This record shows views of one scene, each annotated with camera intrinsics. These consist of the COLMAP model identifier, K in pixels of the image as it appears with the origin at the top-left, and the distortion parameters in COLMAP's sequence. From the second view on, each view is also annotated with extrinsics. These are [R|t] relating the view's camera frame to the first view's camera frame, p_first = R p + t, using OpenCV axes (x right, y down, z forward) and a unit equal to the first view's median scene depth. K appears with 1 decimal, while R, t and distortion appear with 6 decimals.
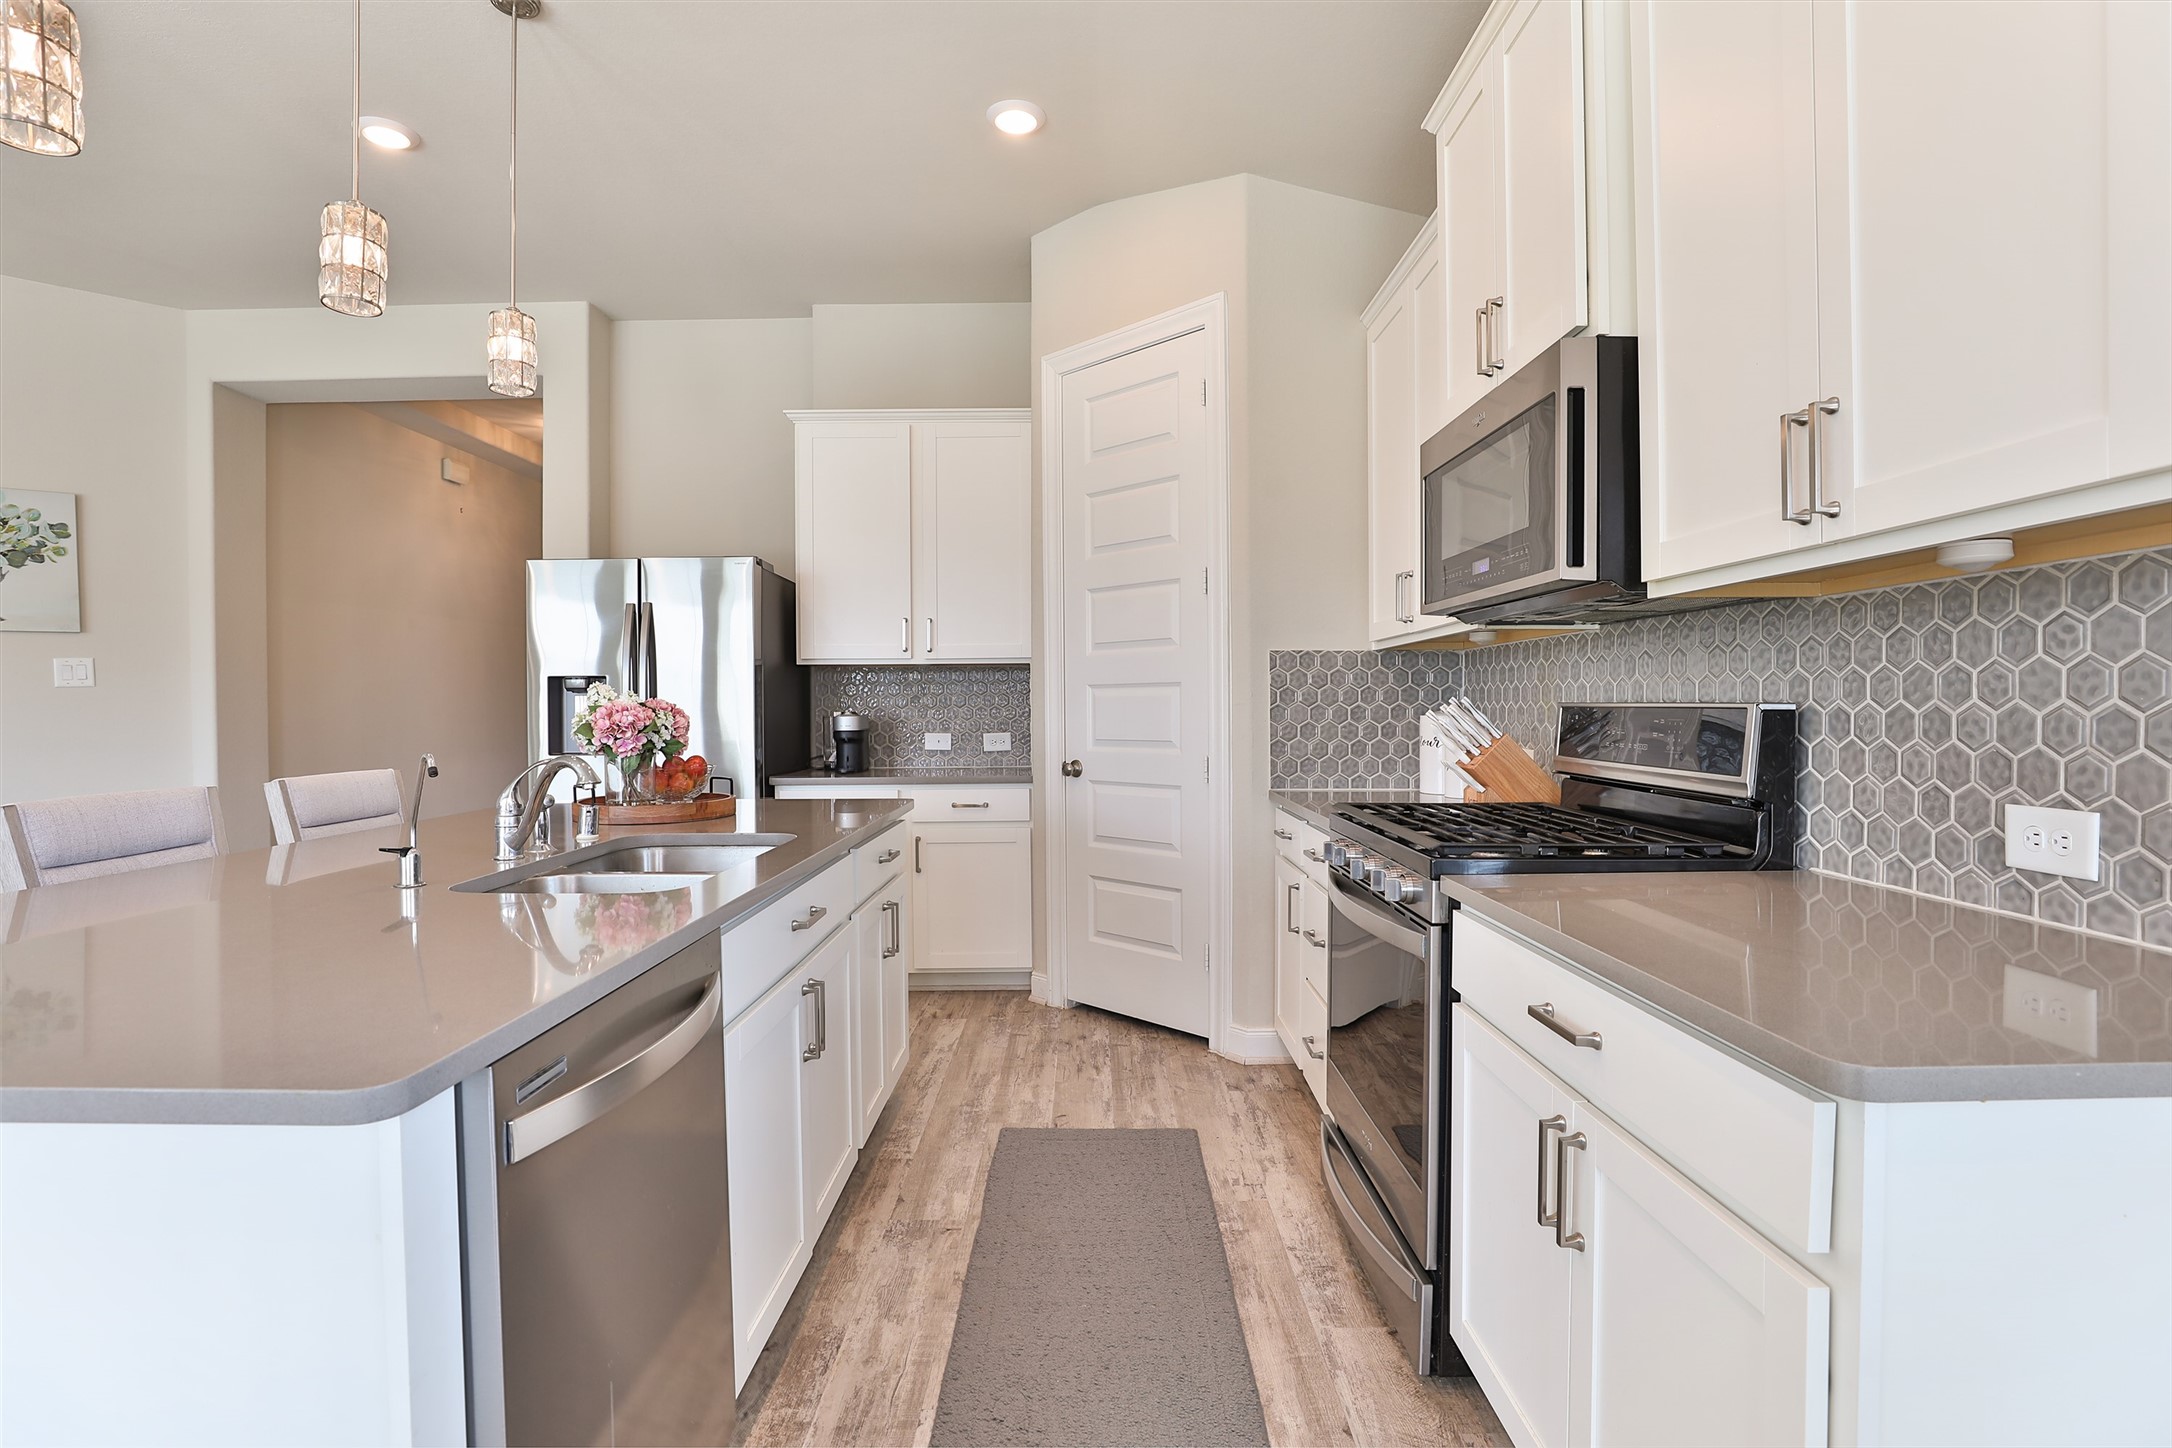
lens RADIAL K [[1048.1, 0, 1095.7], [0, 1048.1, 718.8], [0, 0, 1]] dist [-0.044486, 0.012478]
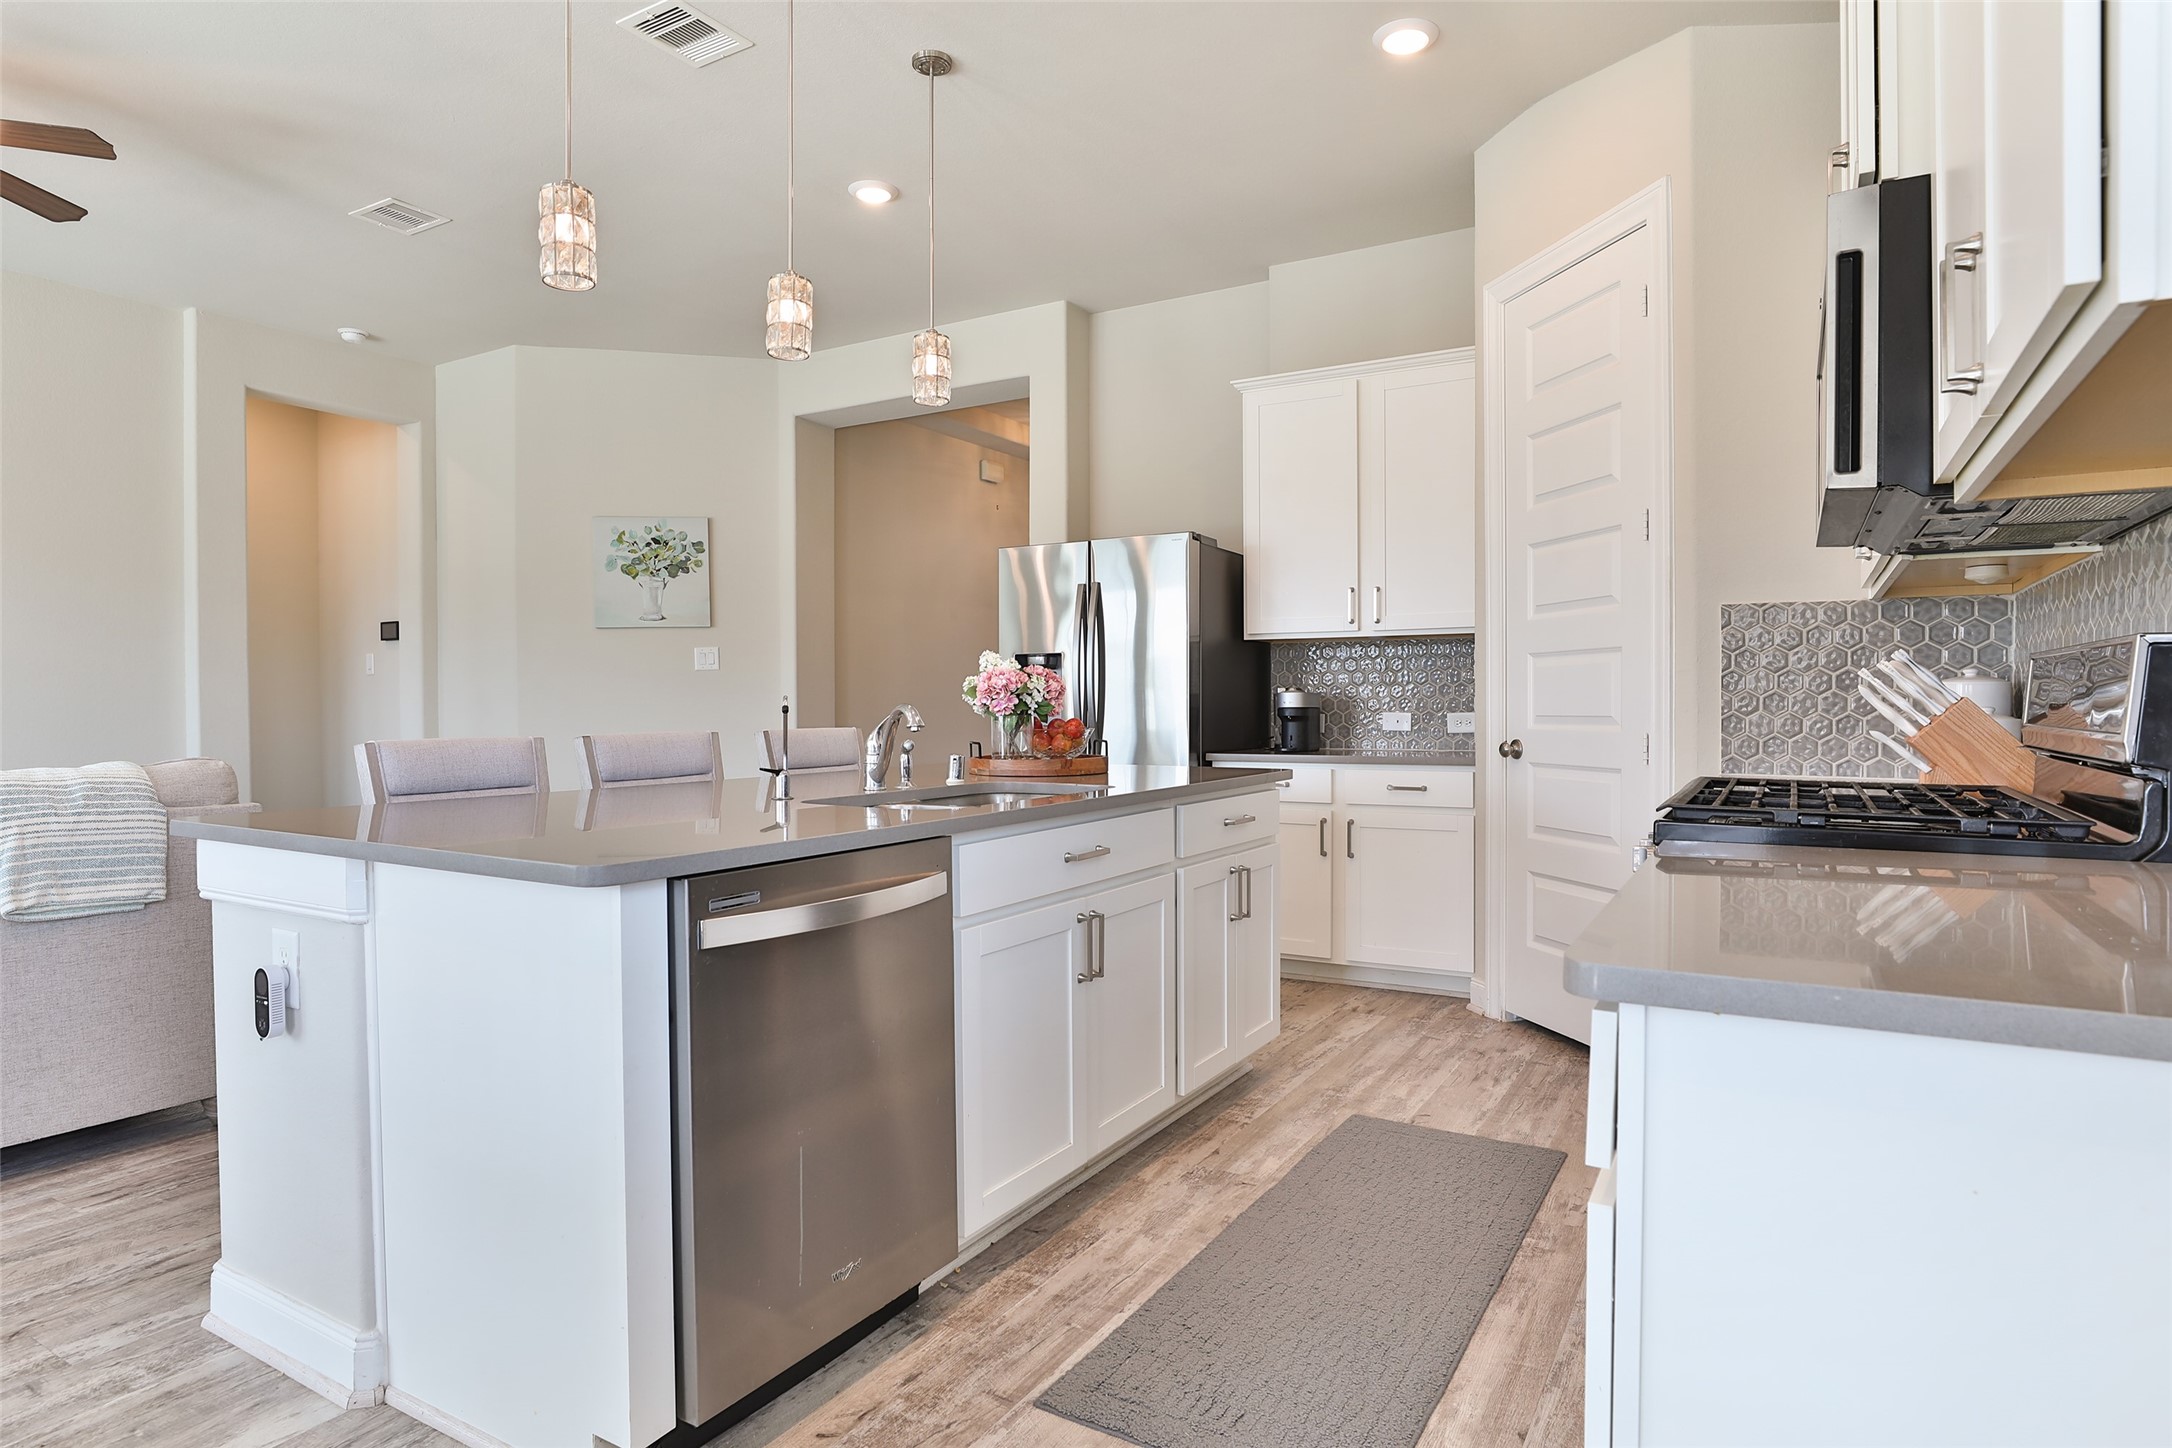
lens RADIAL K [[1203.8, 0, 1092.0], [0, 1203.8, 718.3], [0, 0, 1]] dist [-0.033781, 0.012849]
pose [[0.860560, 0.009339, -0.509263, 0.297918], [-0.008873, 0.999955, 0.003344, 0.034187], [0.509272, 0.001641, 0.860604, -0.074865]]
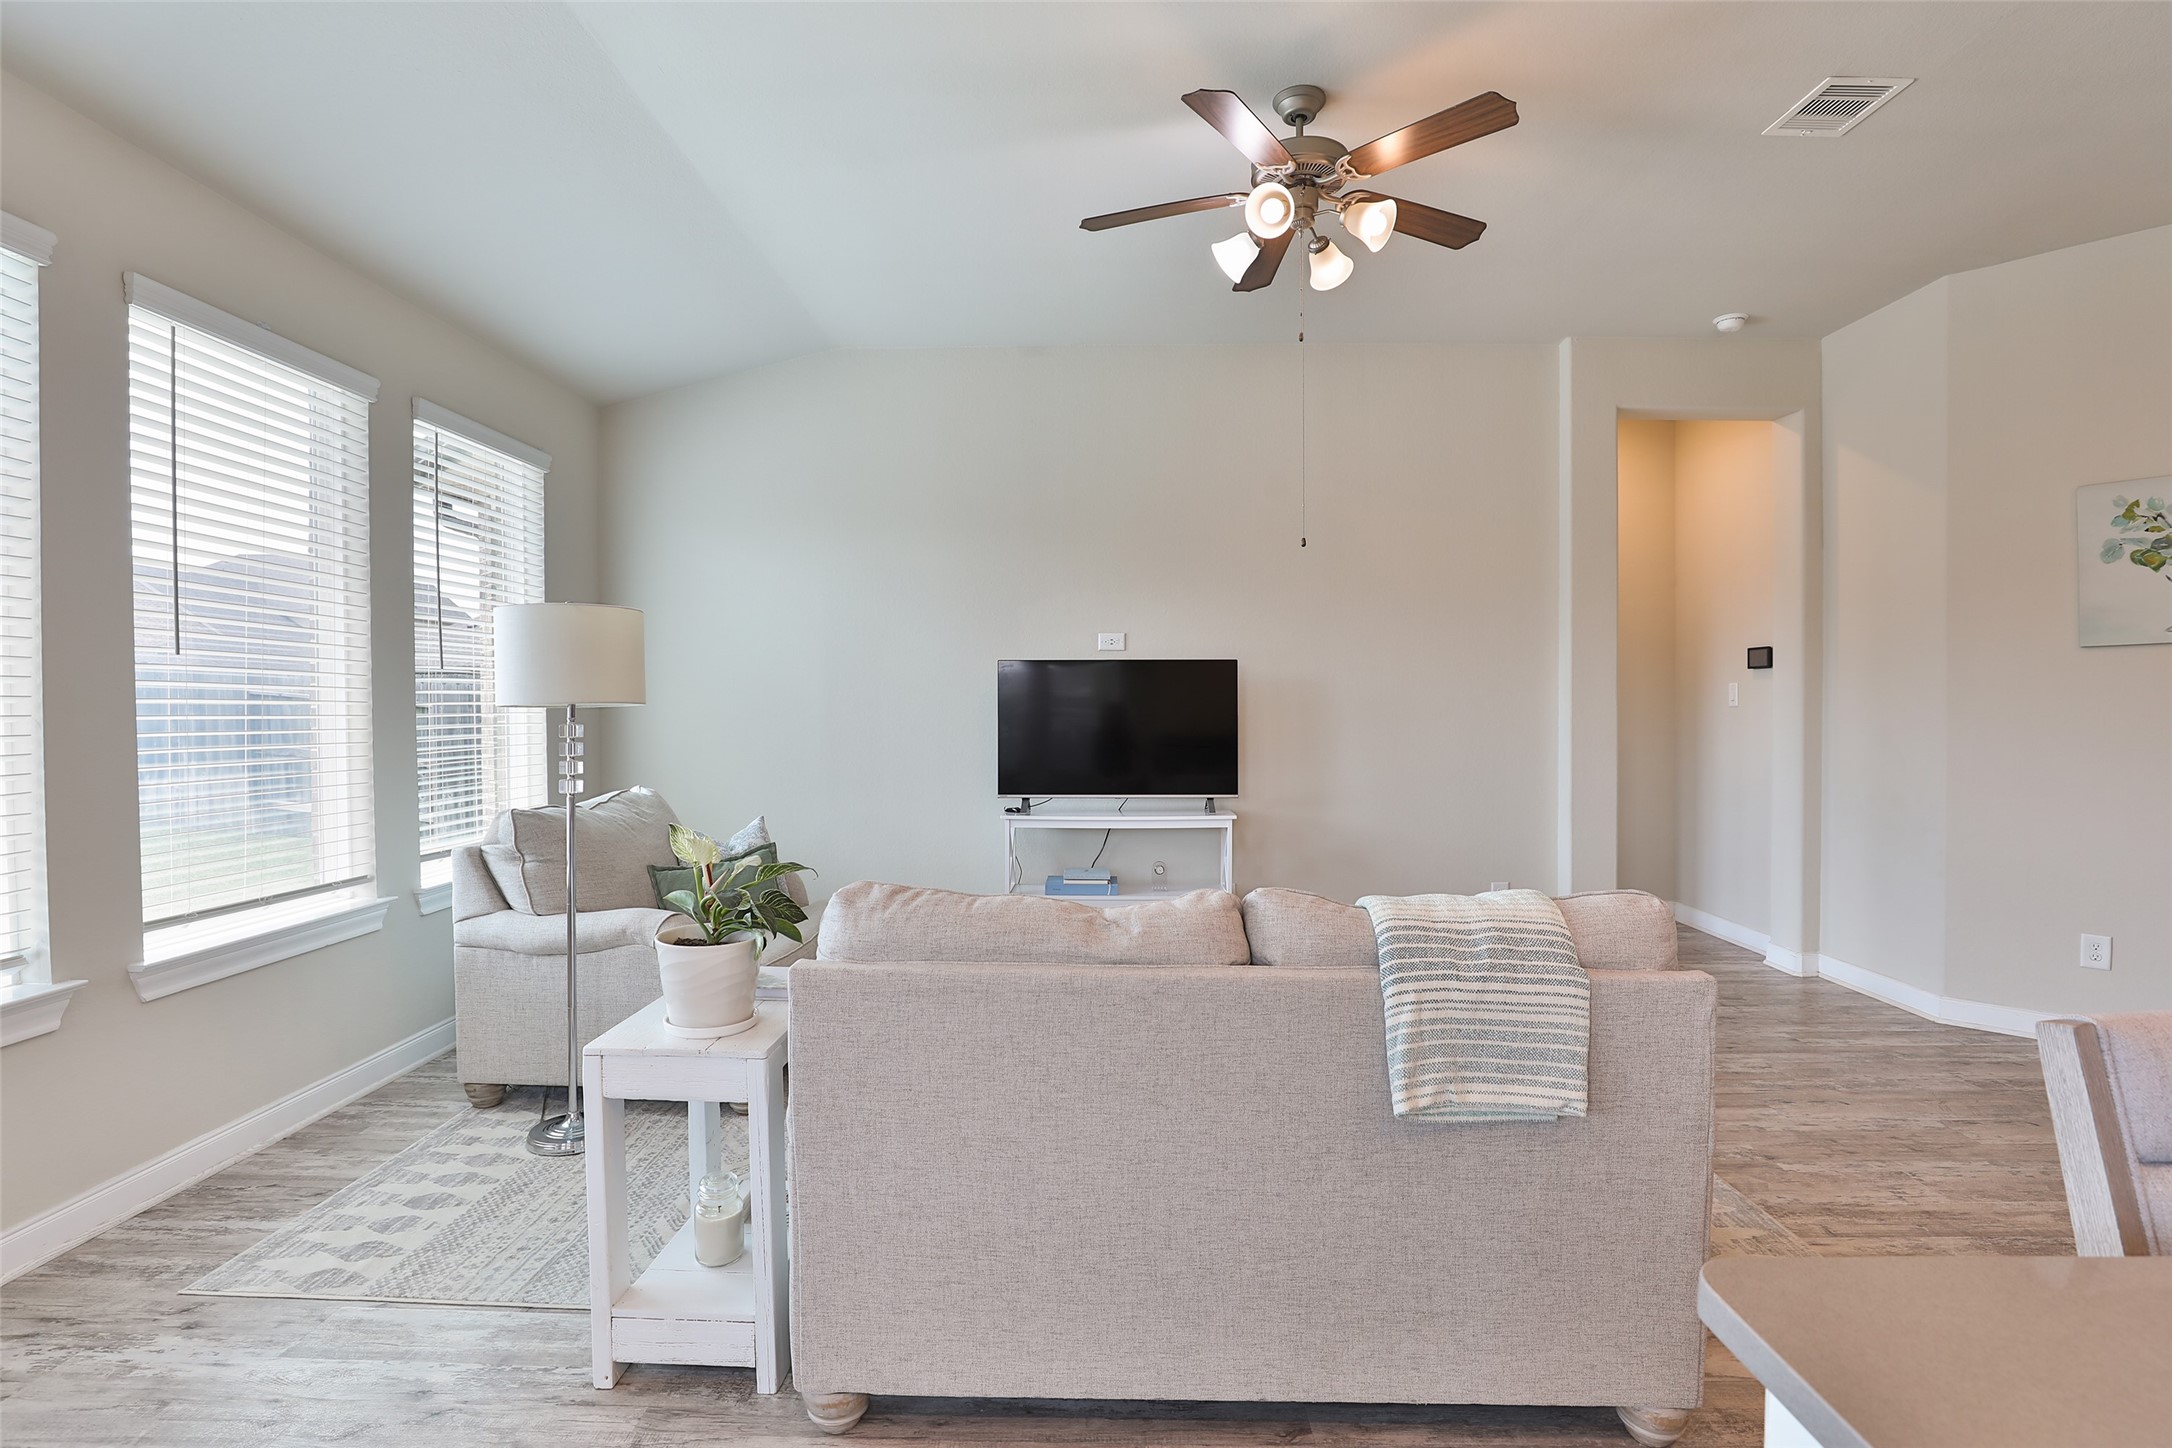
lens RADIAL K [[1048.1, 0, 1081.8], [0, 1048.1, 714.5], [0, 0, 1]] dist [-0.044486, 0.012478]
pose [[-0.020222, 0.016980, -0.999651, -0.391229], [-0.014453, 0.999746, 0.017274, -0.046318], [0.999691, 0.014797, -0.019971, 0.139889]]
